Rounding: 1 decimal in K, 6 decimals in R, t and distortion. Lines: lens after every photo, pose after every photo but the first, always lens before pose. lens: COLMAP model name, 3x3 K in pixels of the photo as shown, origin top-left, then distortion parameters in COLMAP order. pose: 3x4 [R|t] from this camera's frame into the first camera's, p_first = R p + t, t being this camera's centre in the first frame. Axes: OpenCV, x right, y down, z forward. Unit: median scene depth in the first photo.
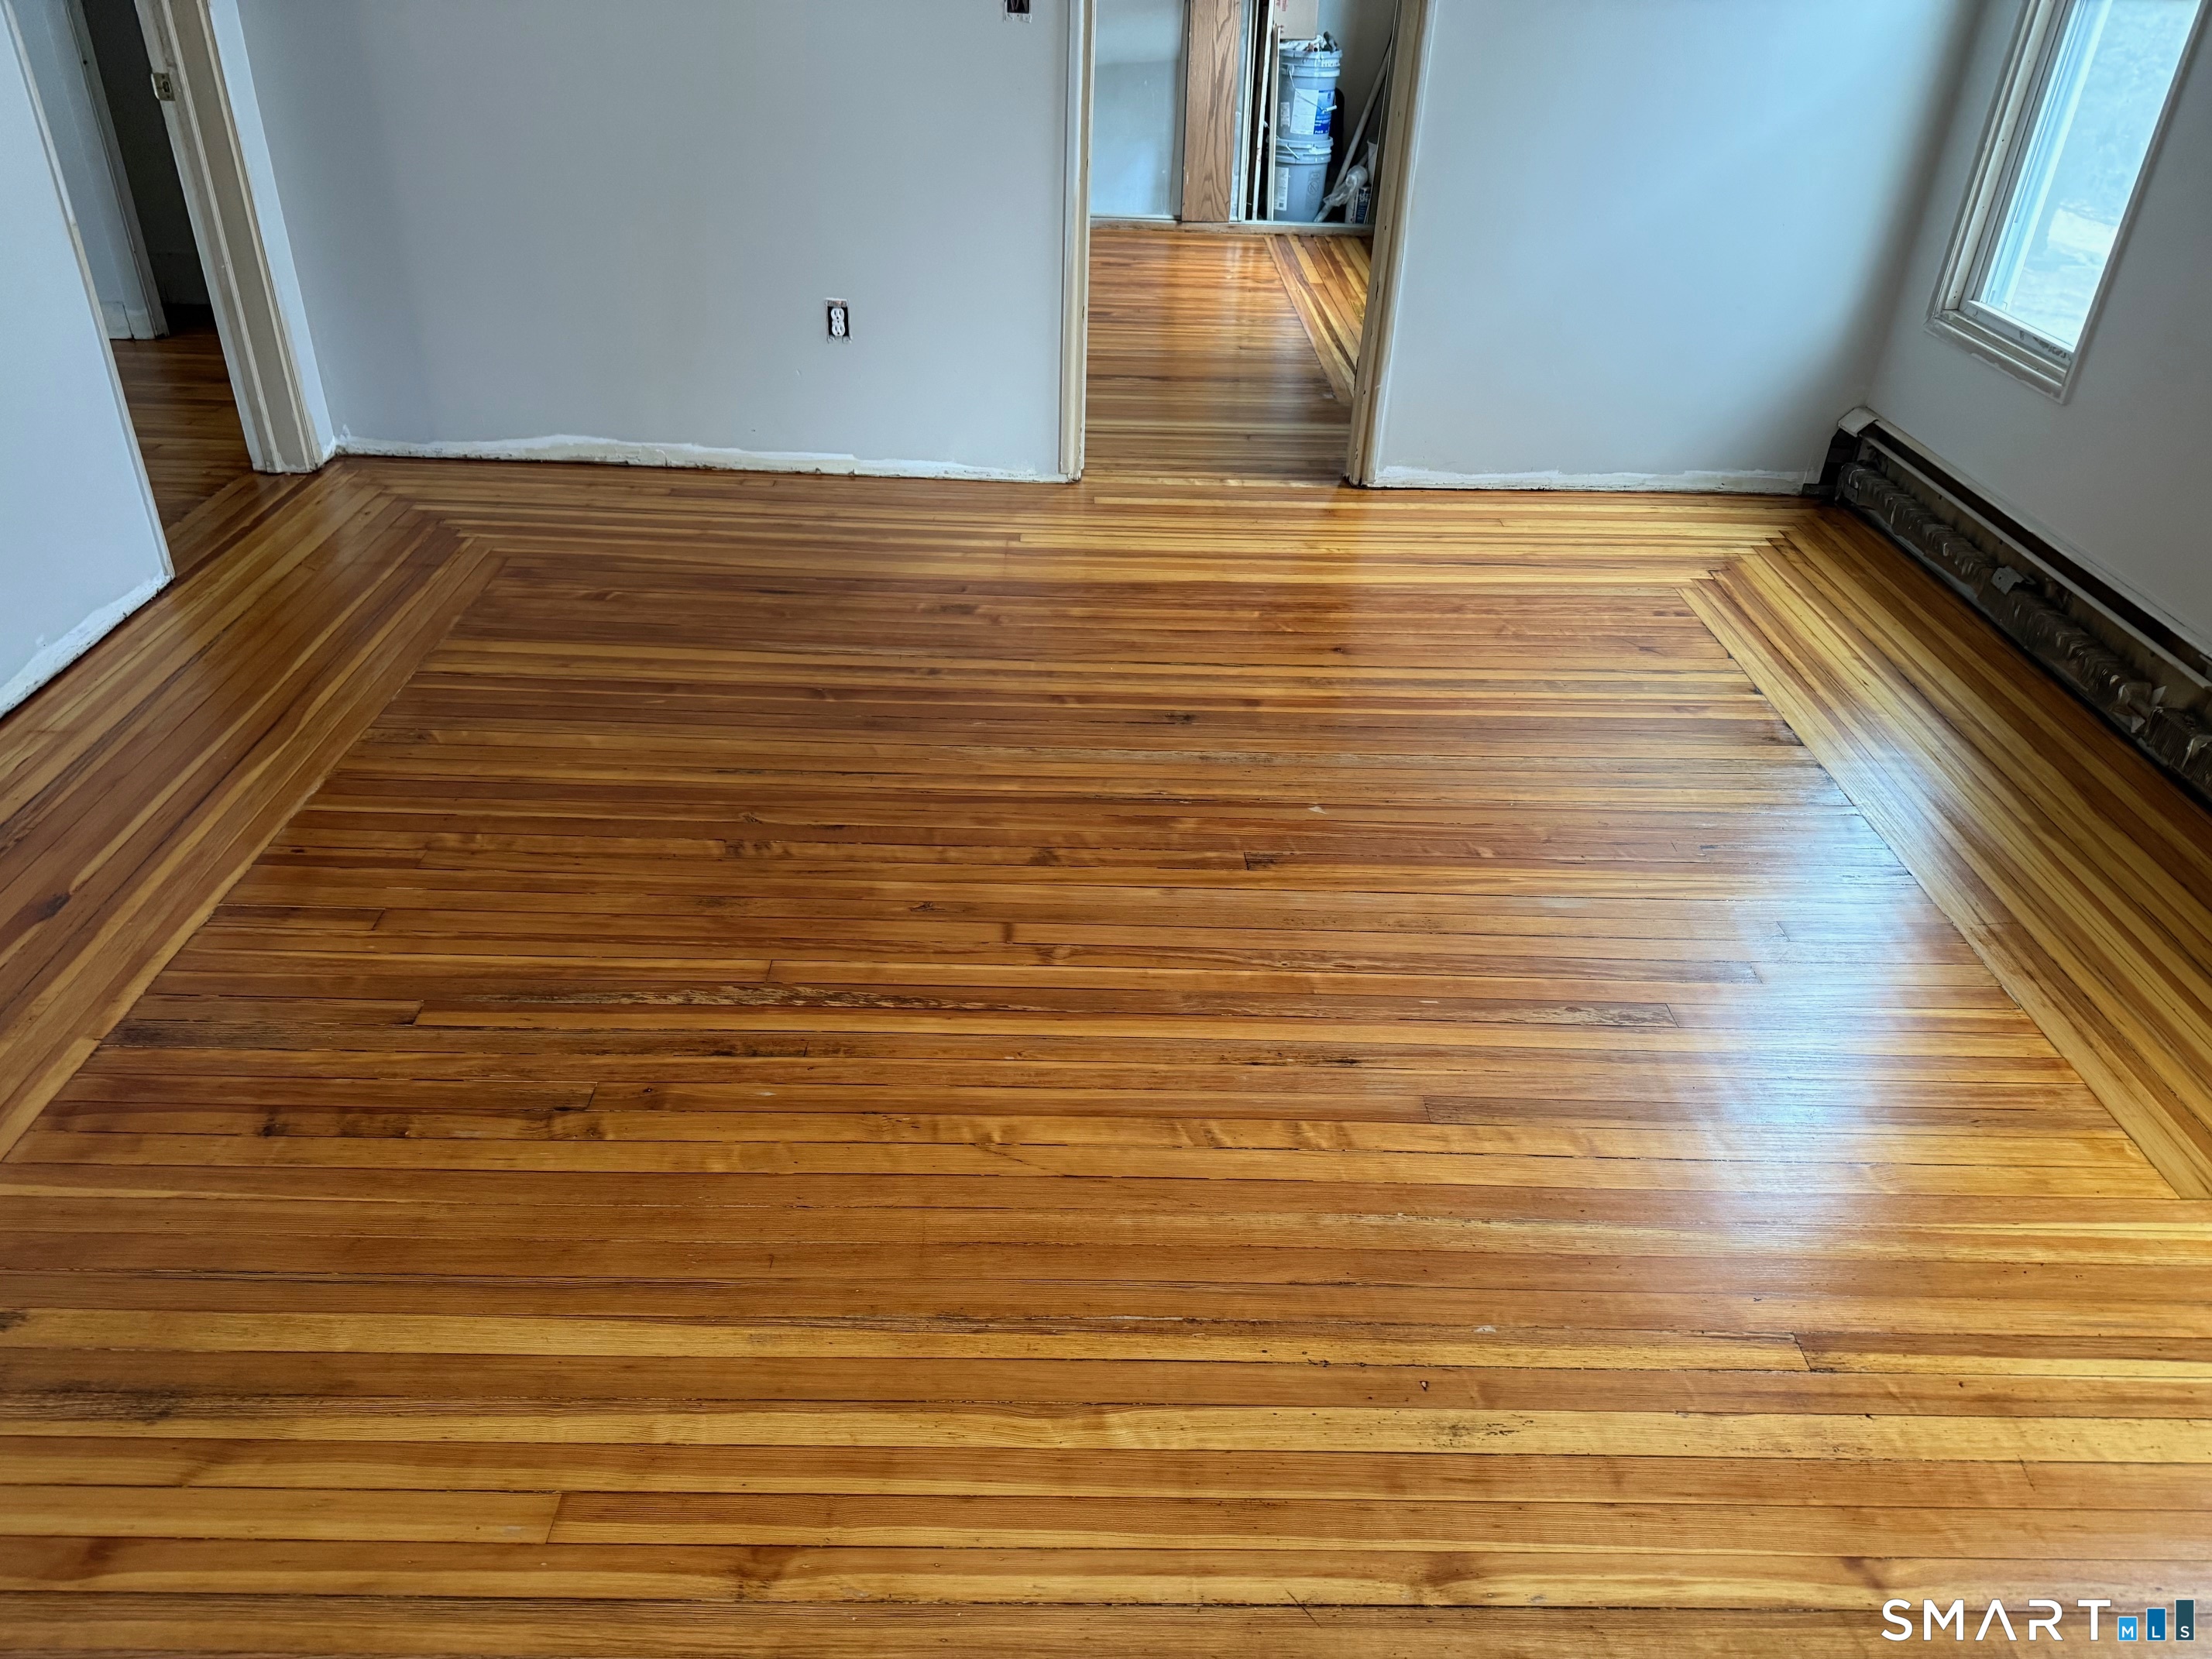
lens RADIAL K [[1535.6, 0, 1106.0], [0, 1535.6, 829.5], [0, 0, 1]] dist [0.121713, -0.168017]
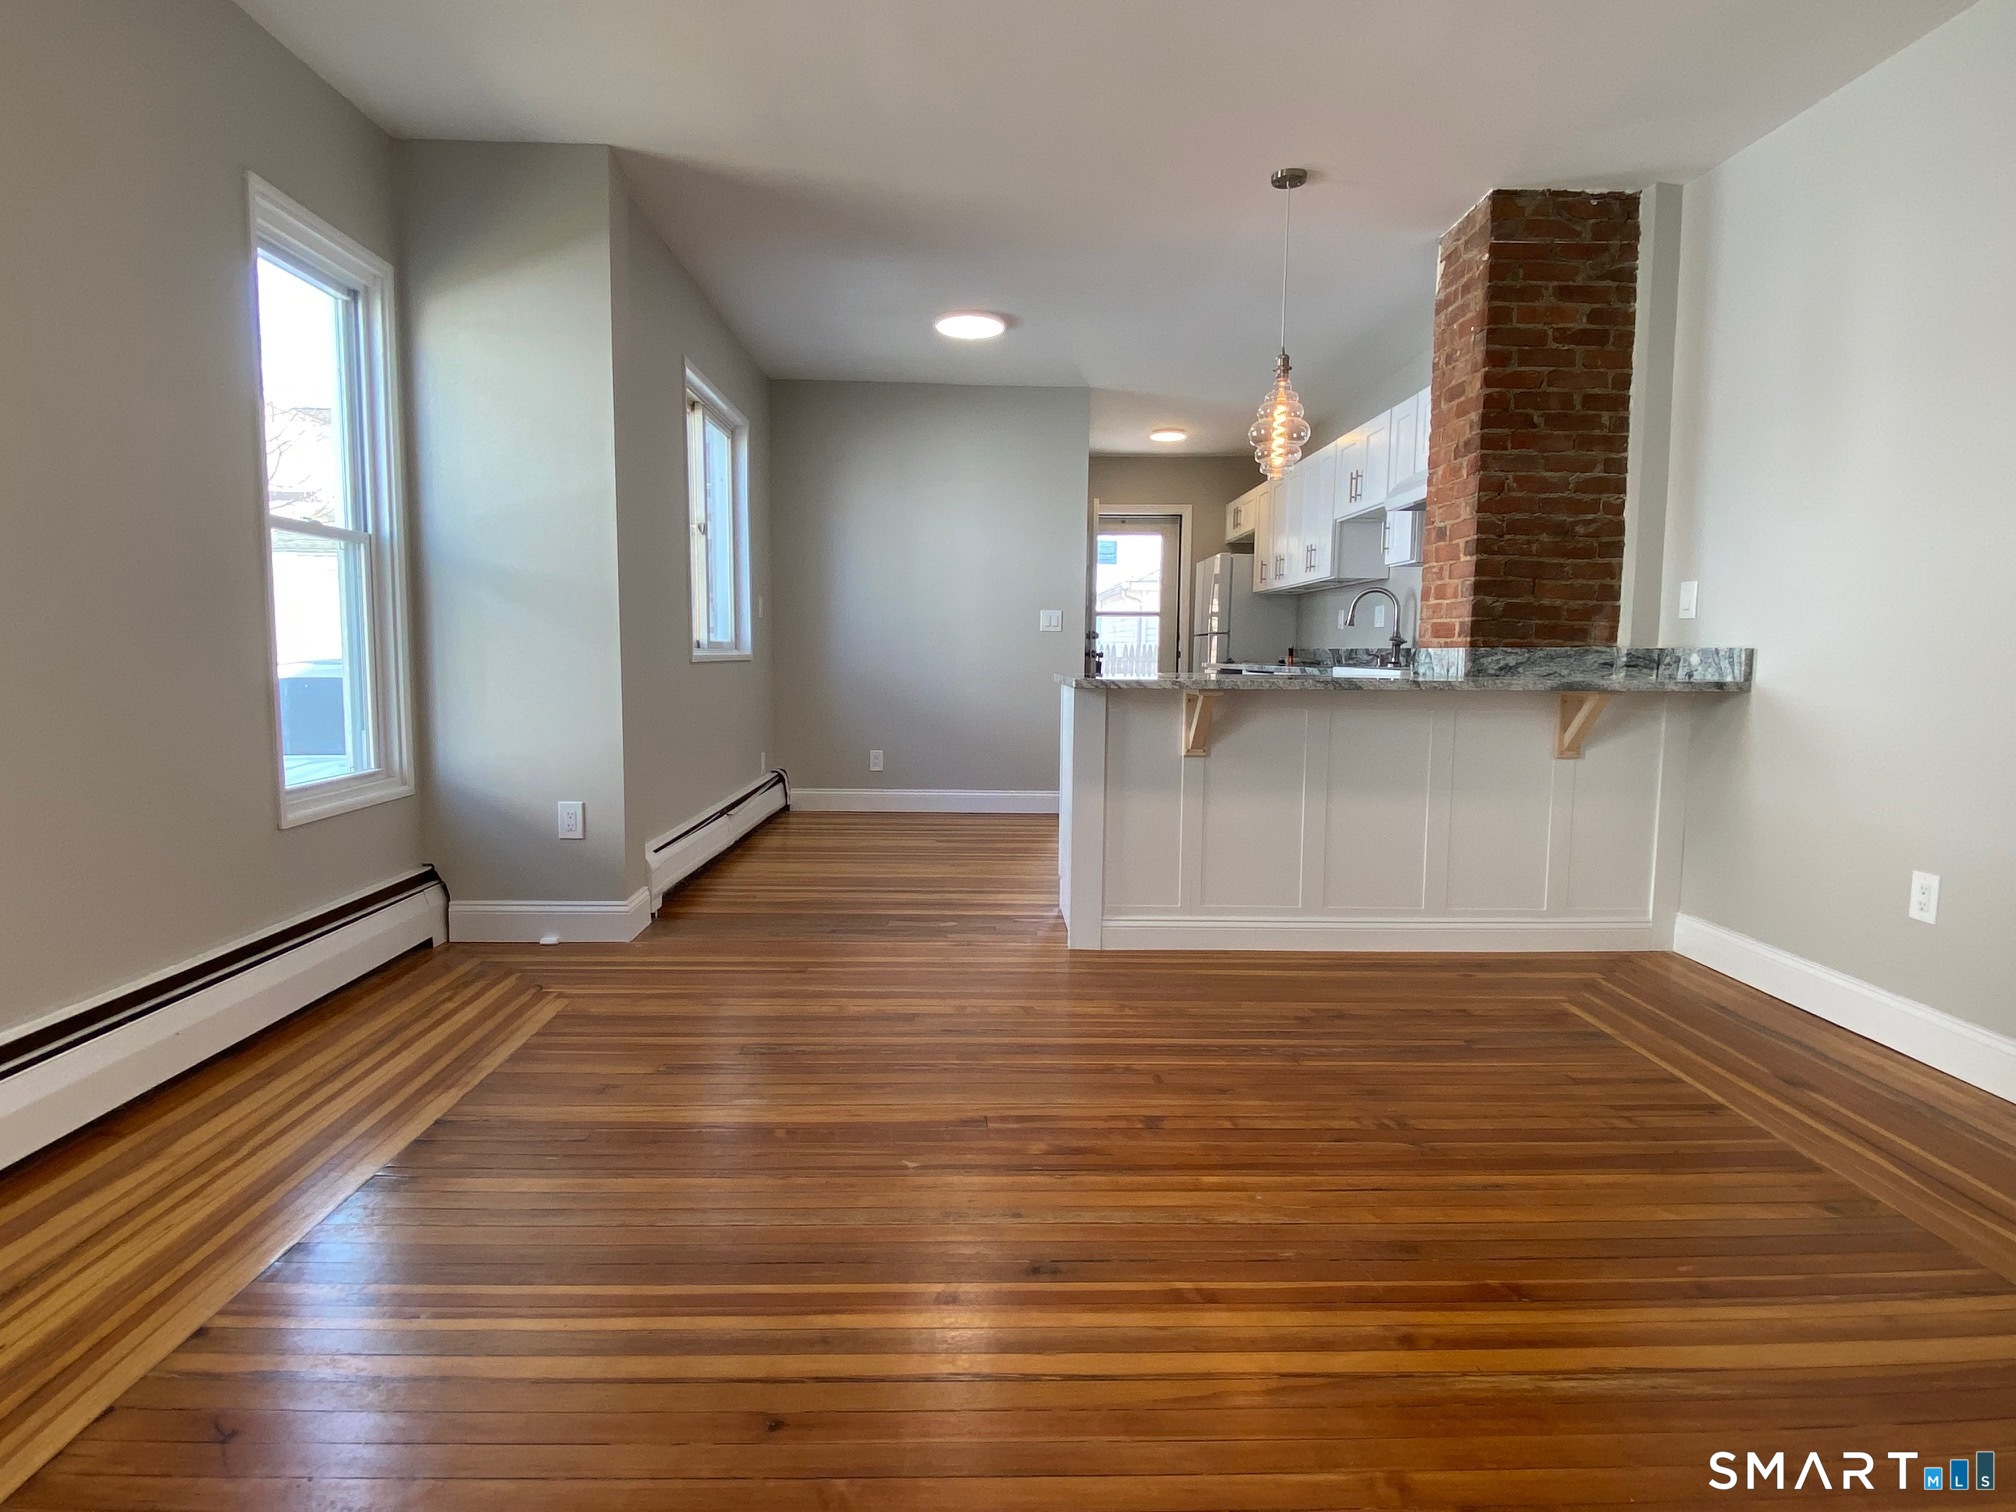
lens RADIAL K [[1050.1, 0, 1008.0], [0, 1050.1, 756.0], [0, 0, 1]] dist [0.050900, -0.054030]
pose [[-0.998915, -0.040615, -0.022780, 0.111794], [-0.046132, 0.796369, 0.603049, -0.759044], [-0.006351, 0.603446, -0.797379, 1.582229]]
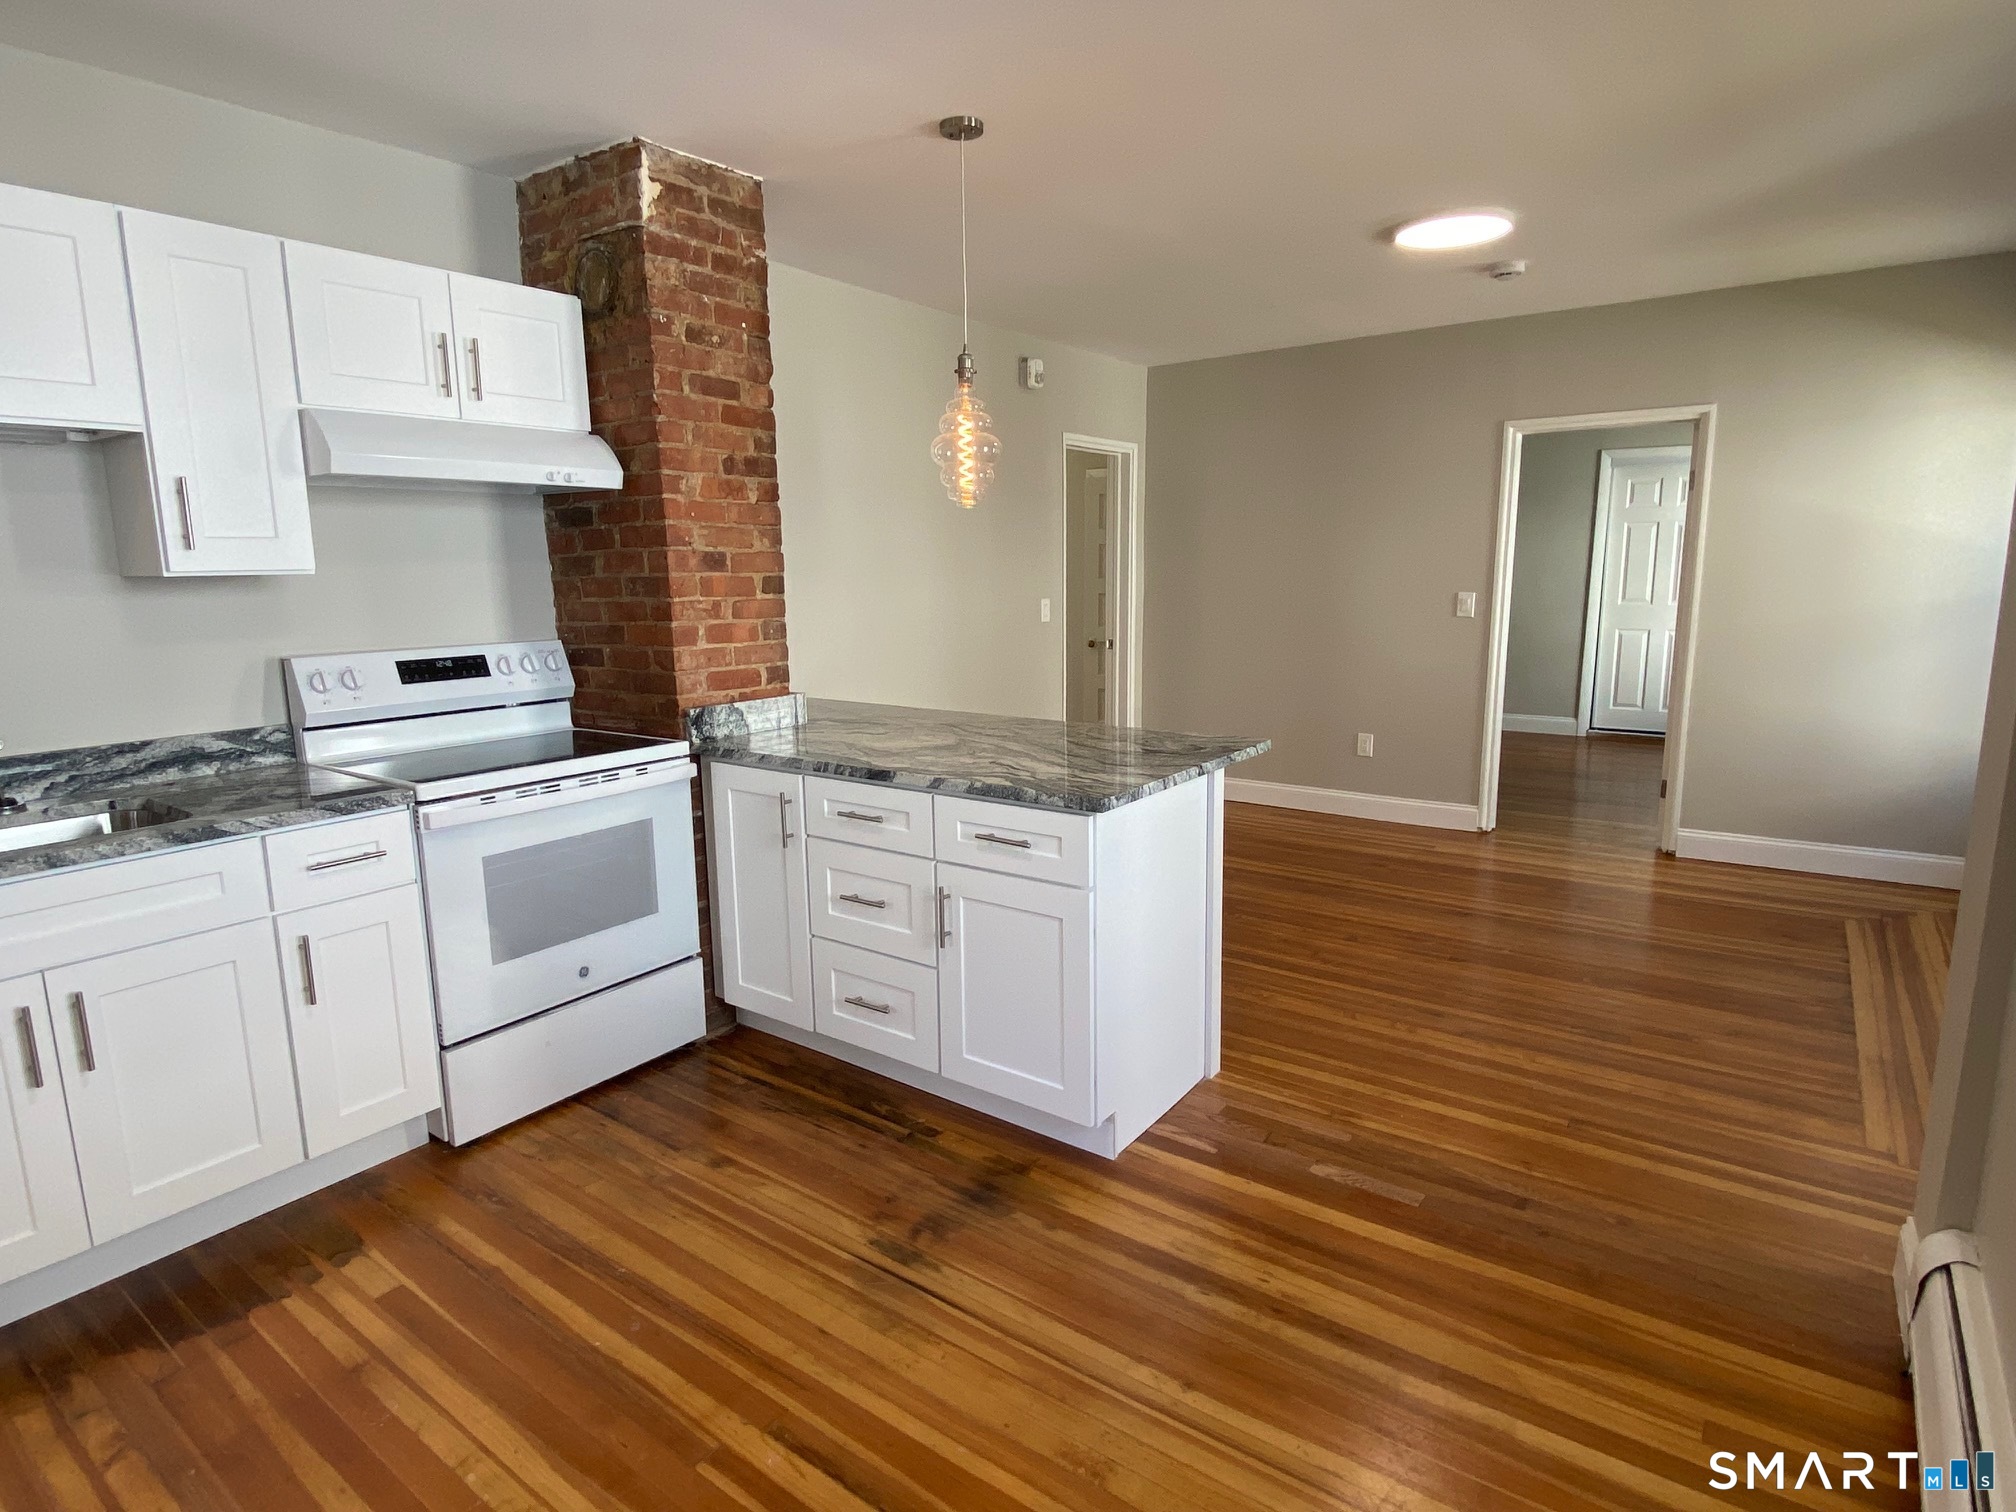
lens RADIAL K [[1050.1, 0, 1008.0], [0, 1050.1, 756.0], [0, 0, 1]] dist [0.050900, -0.054030]
pose [[0.798521, 0.060345, -0.598935, 0.481977], [-0.277275, 0.920001, -0.276979, 0.349972], [0.534306, 0.387243, 0.751372, -0.522992]]
